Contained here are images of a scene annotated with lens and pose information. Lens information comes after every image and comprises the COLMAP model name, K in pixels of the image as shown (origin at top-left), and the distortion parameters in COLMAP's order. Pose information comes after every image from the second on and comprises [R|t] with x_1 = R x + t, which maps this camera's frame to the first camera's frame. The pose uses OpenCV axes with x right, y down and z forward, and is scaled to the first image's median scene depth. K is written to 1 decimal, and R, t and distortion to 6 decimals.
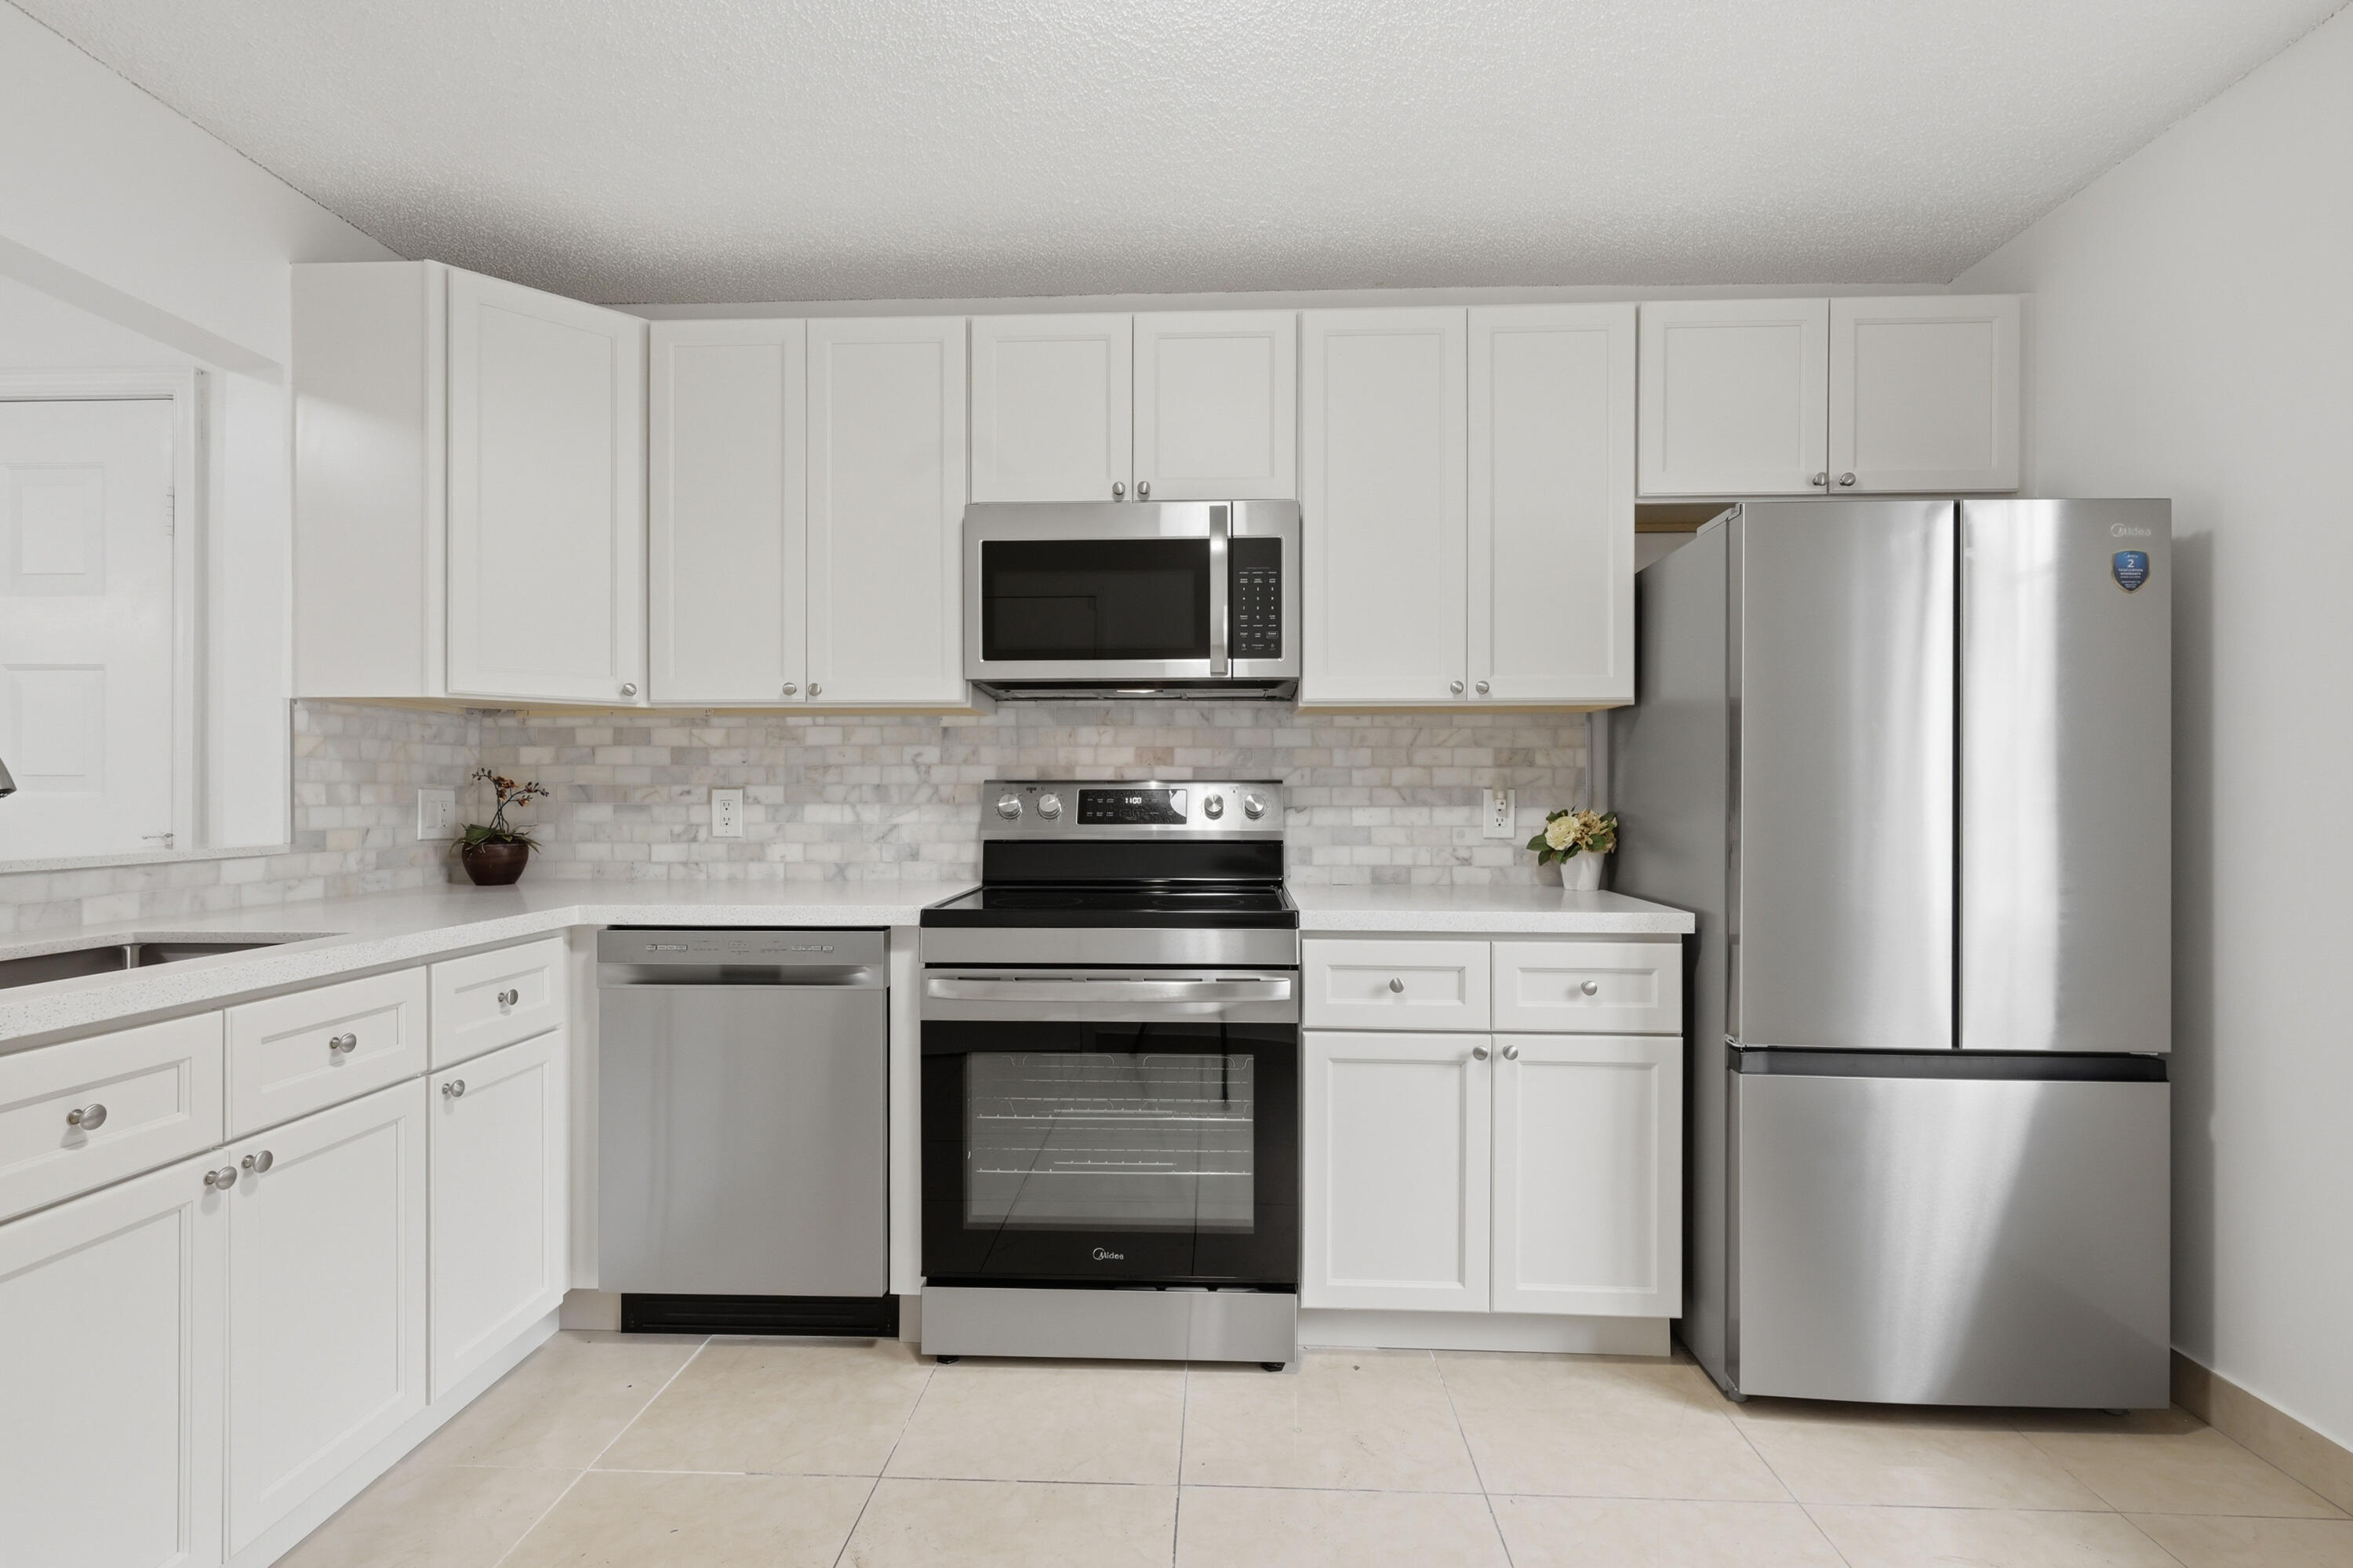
lens RADIAL K [[1097.1, 0, 1177.7], [0, 1097.1, 789.7], [0, 0, 1]] dist [0.000764, 0.000132]
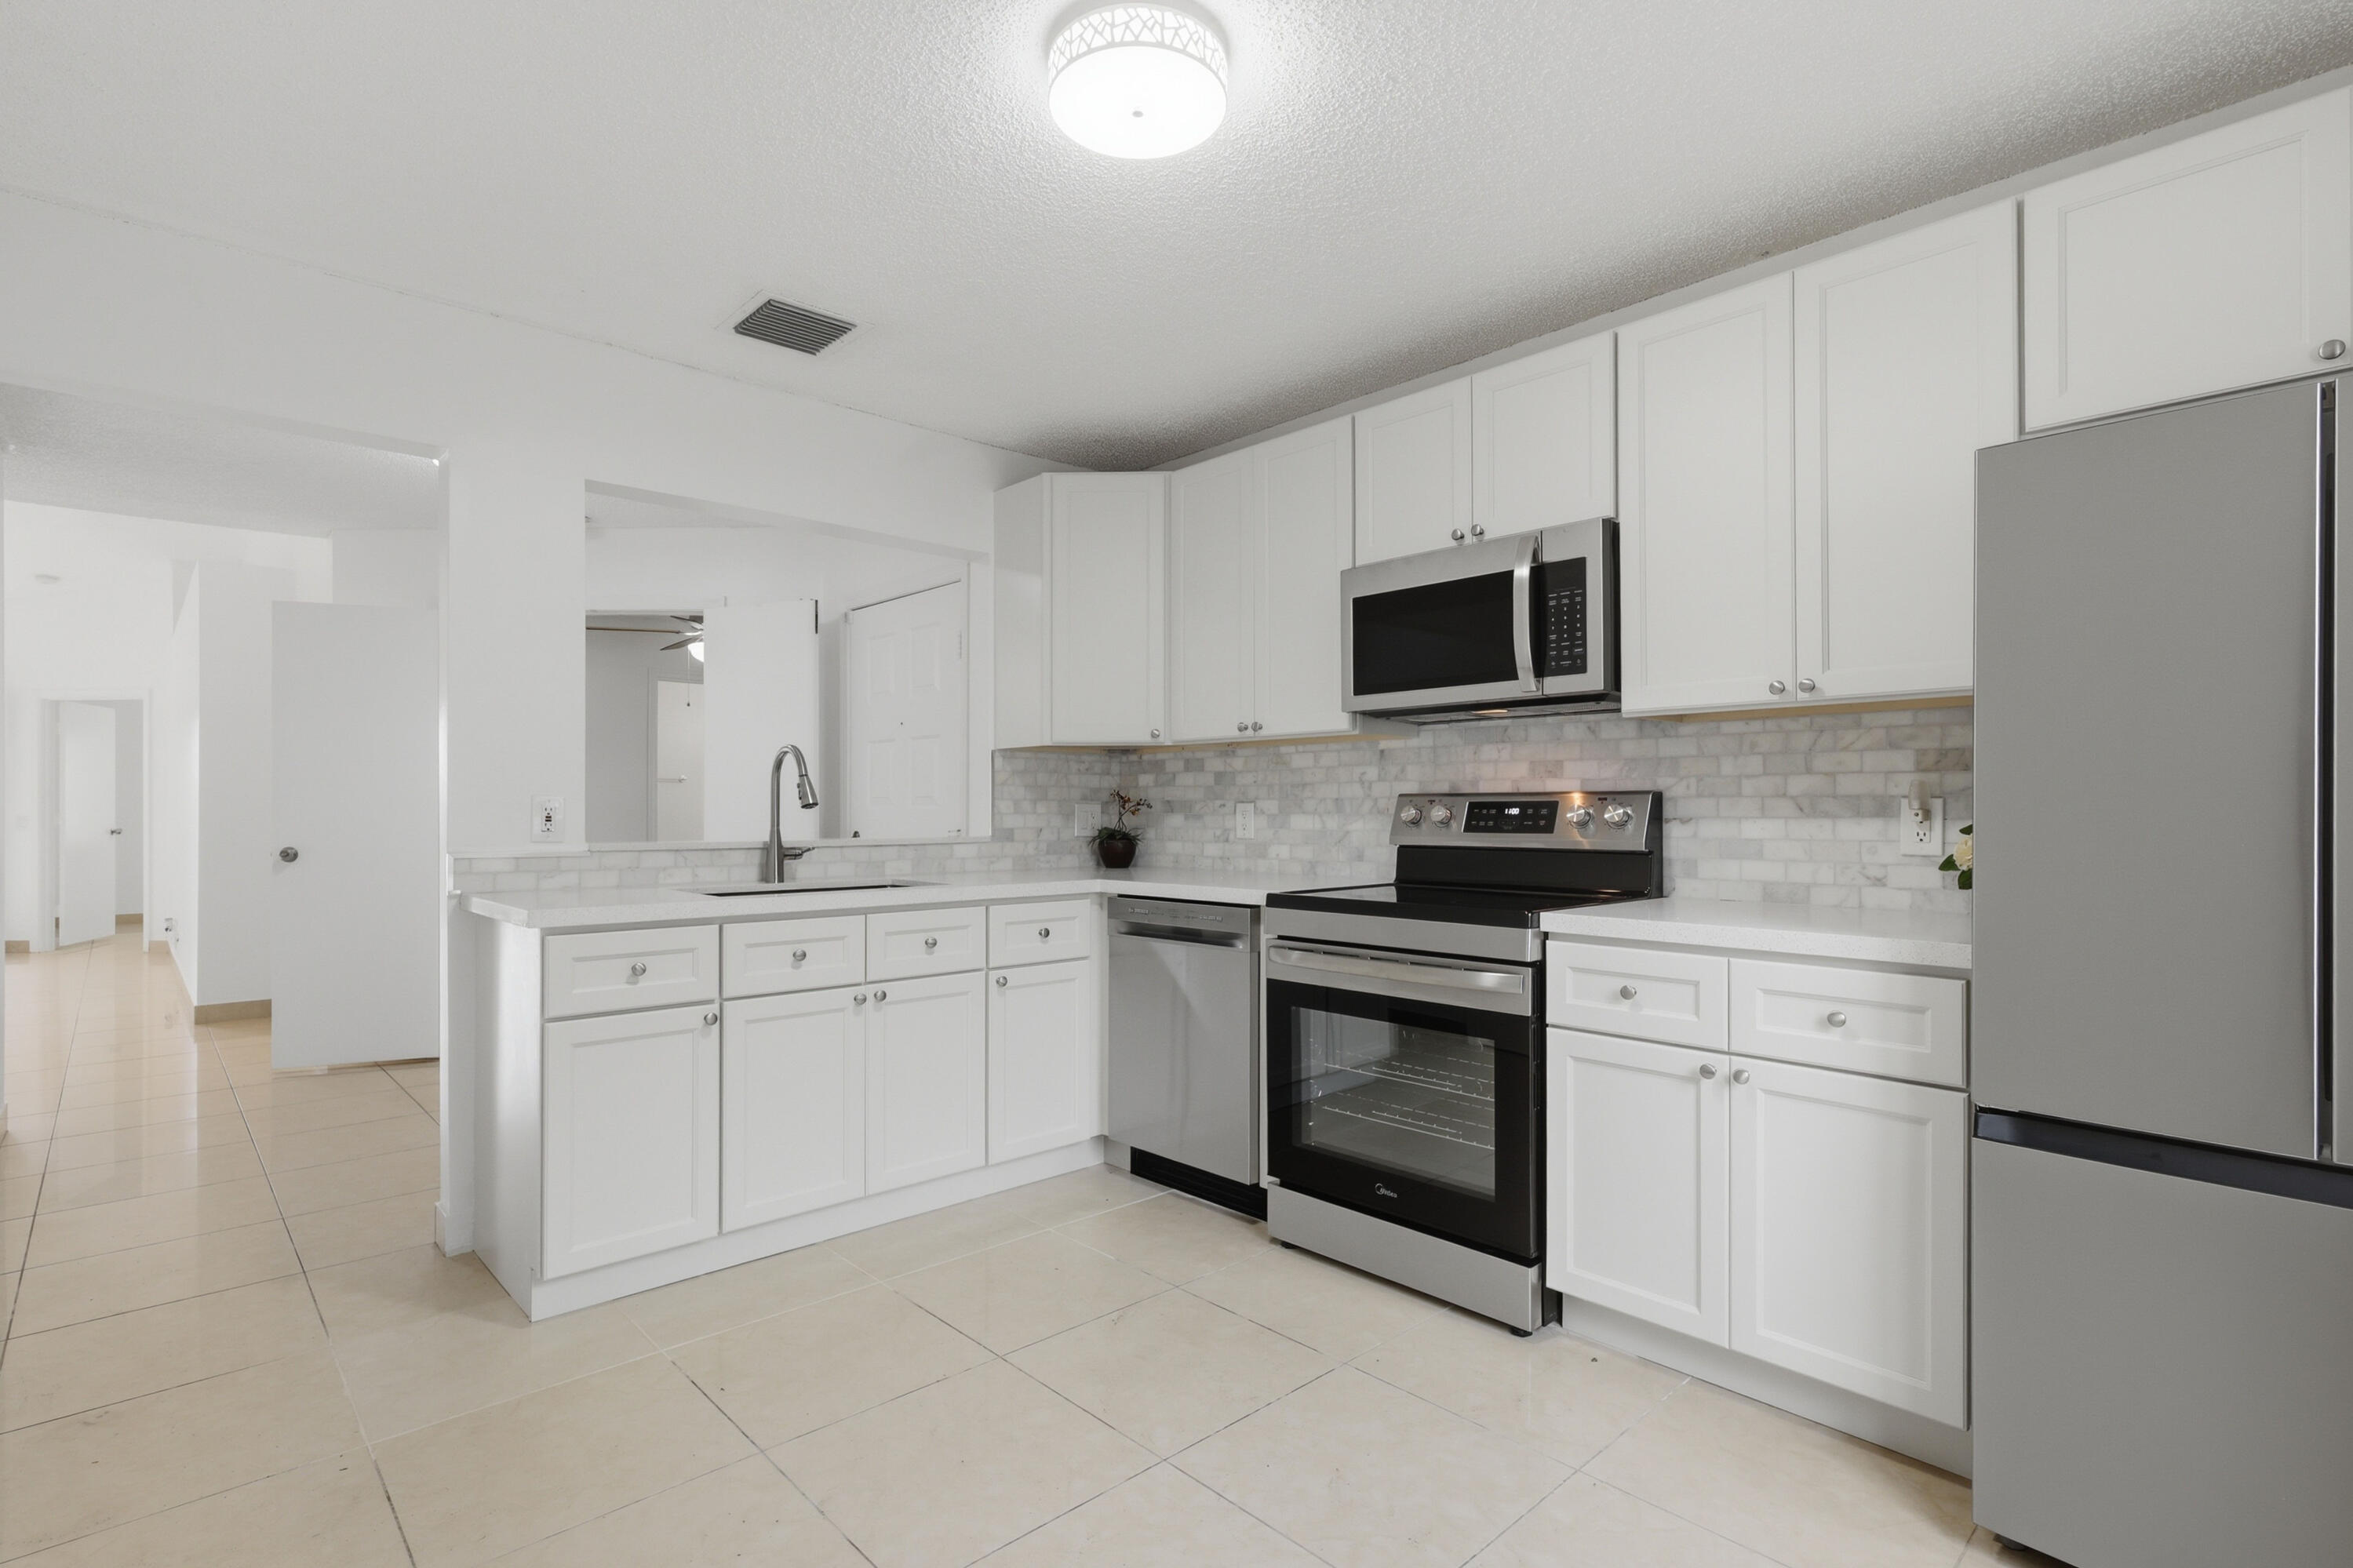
lens RADIAL K [[1115.3, 0, 1172.1], [0, 1115.3, 799.7], [0, 0, 1]] dist [0.001839, 0.000011]
pose [[0.712621, -0.007330, -0.701510, 0.482405], [0.002791, 0.999967, -0.007613, 0.005745], [0.701543, 0.003467, 0.712618, -0.021055]]
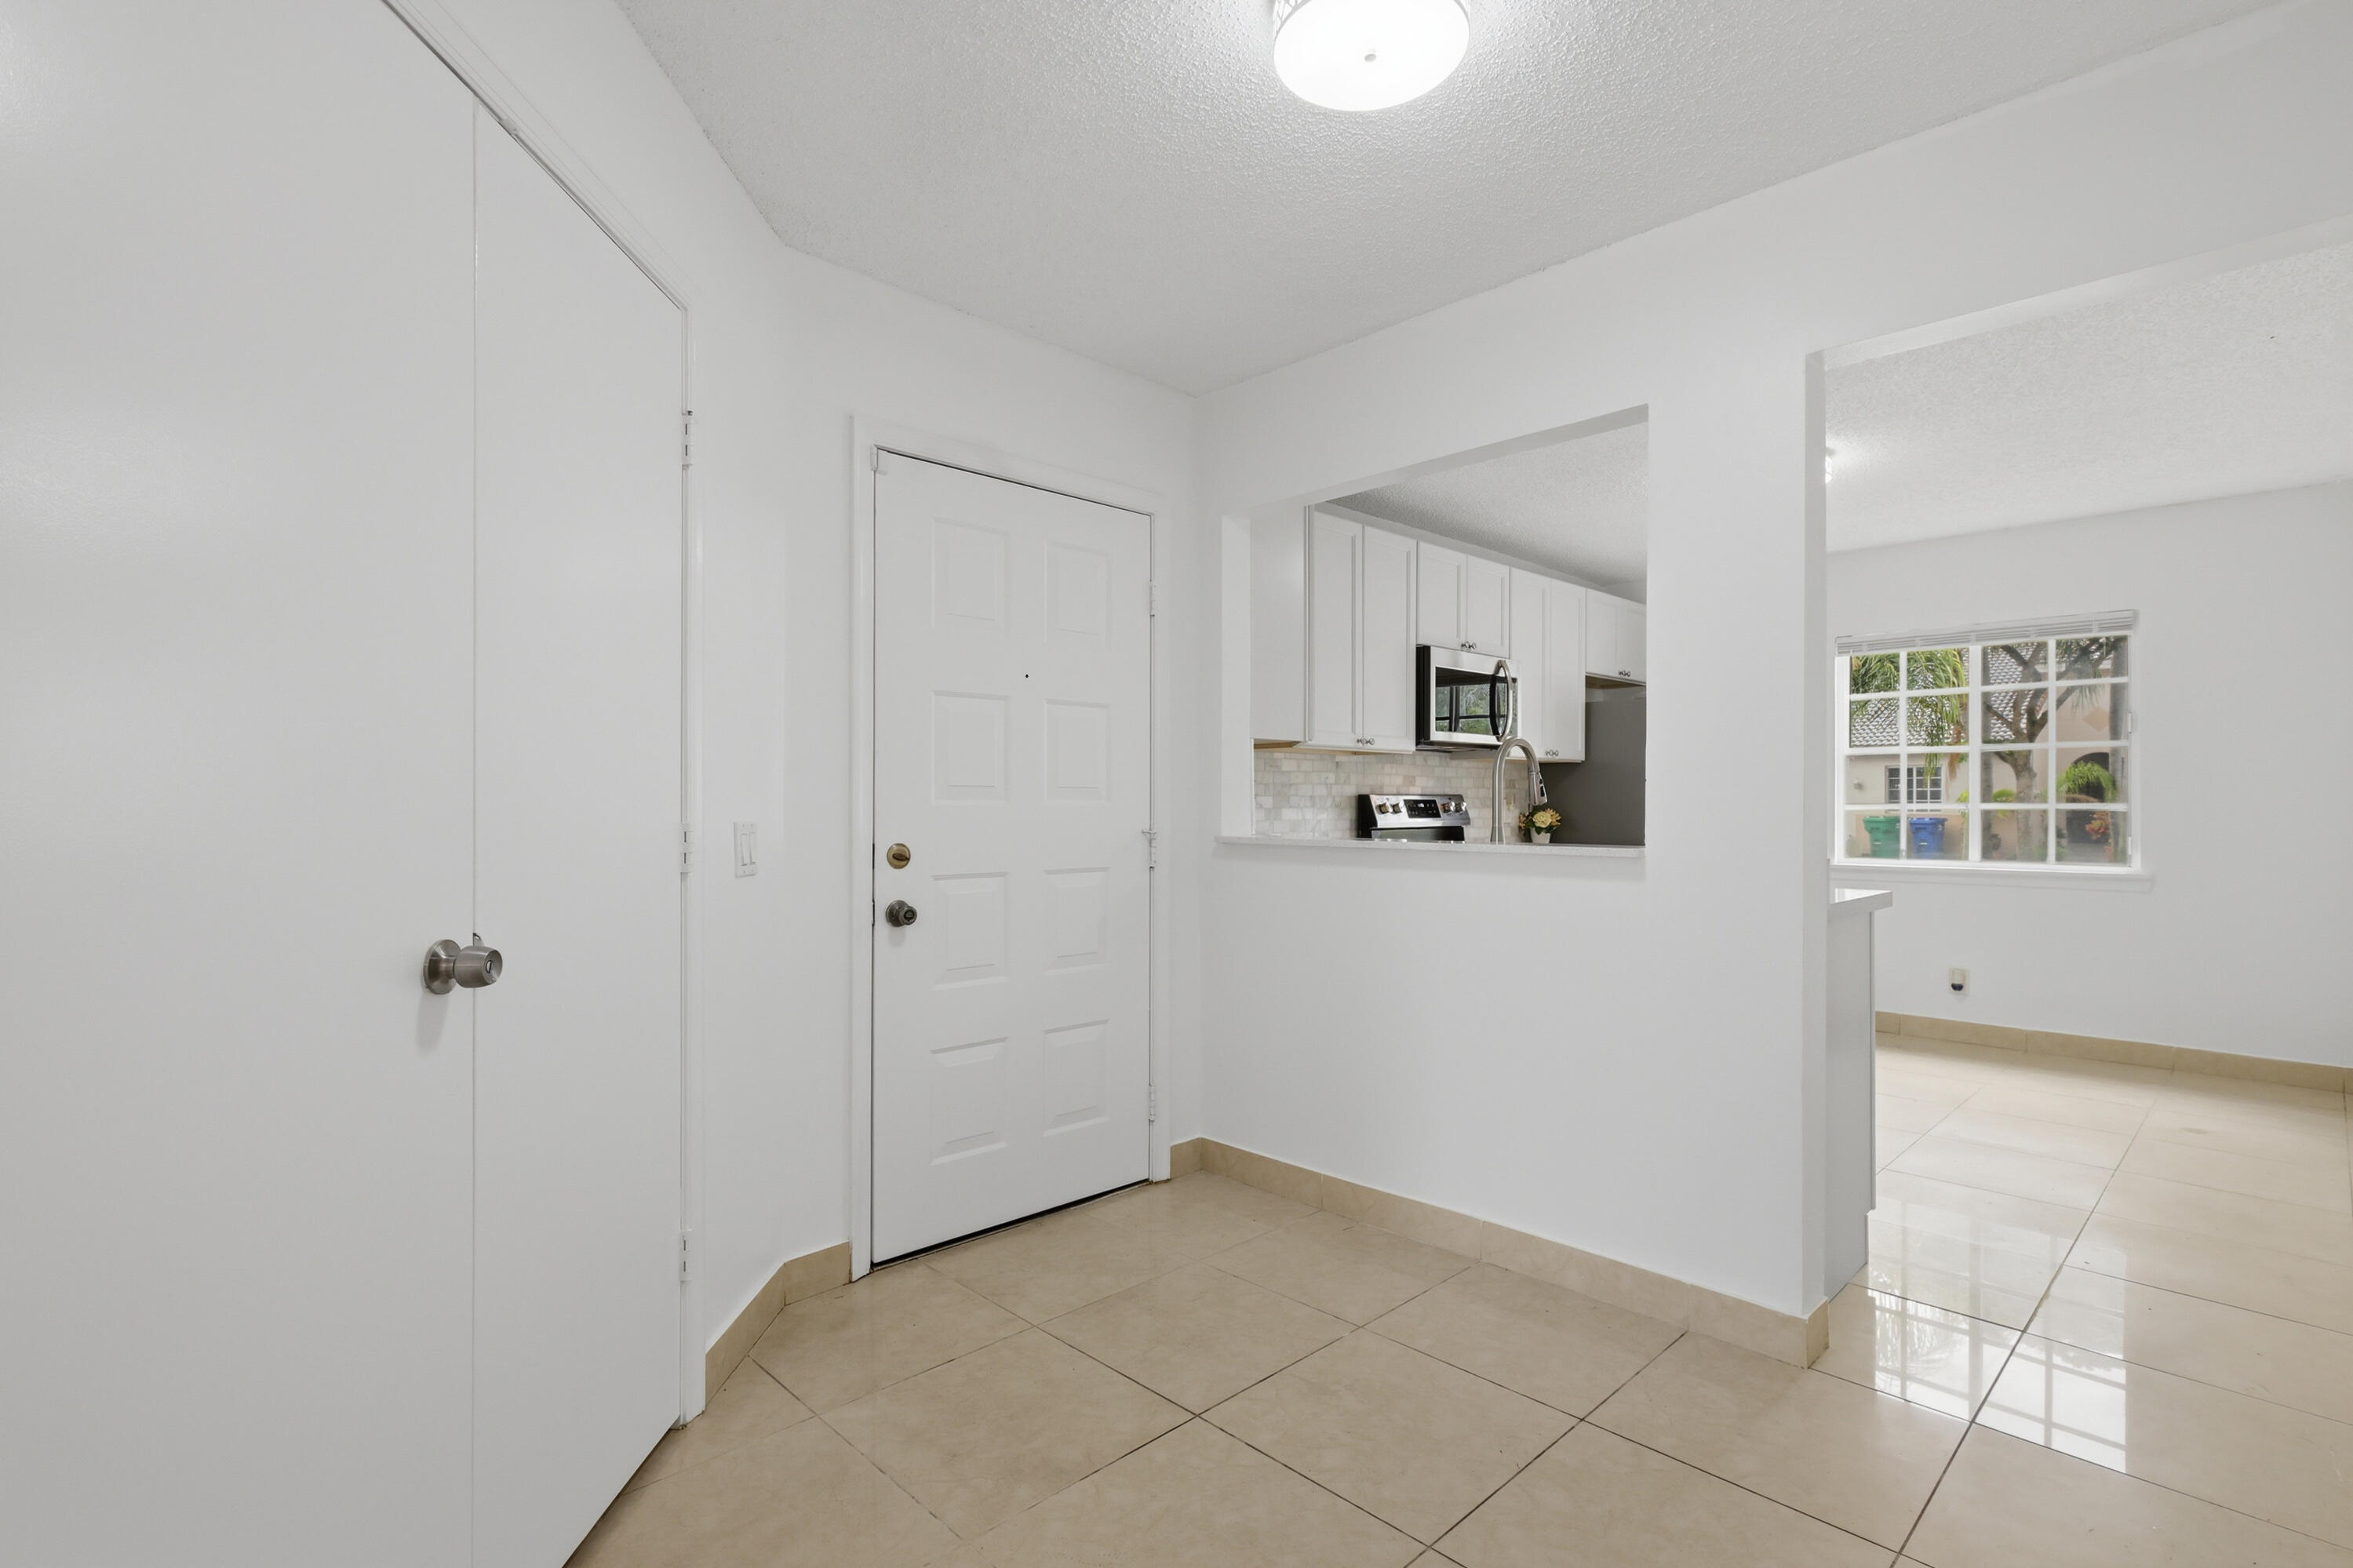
lens RADIAL K [[1096.9, 0, 1177.7], [0, 1096.9, 789.7], [0, 0, 1]] dist [0.000764, 0.000132]
pose [[0.694212, 0.007117, 0.719736, -1.612812], [-0.002164, 0.999967, -0.007802, -0.001004], [-0.719767, 0.003859, 0.694205, 0.015104]]
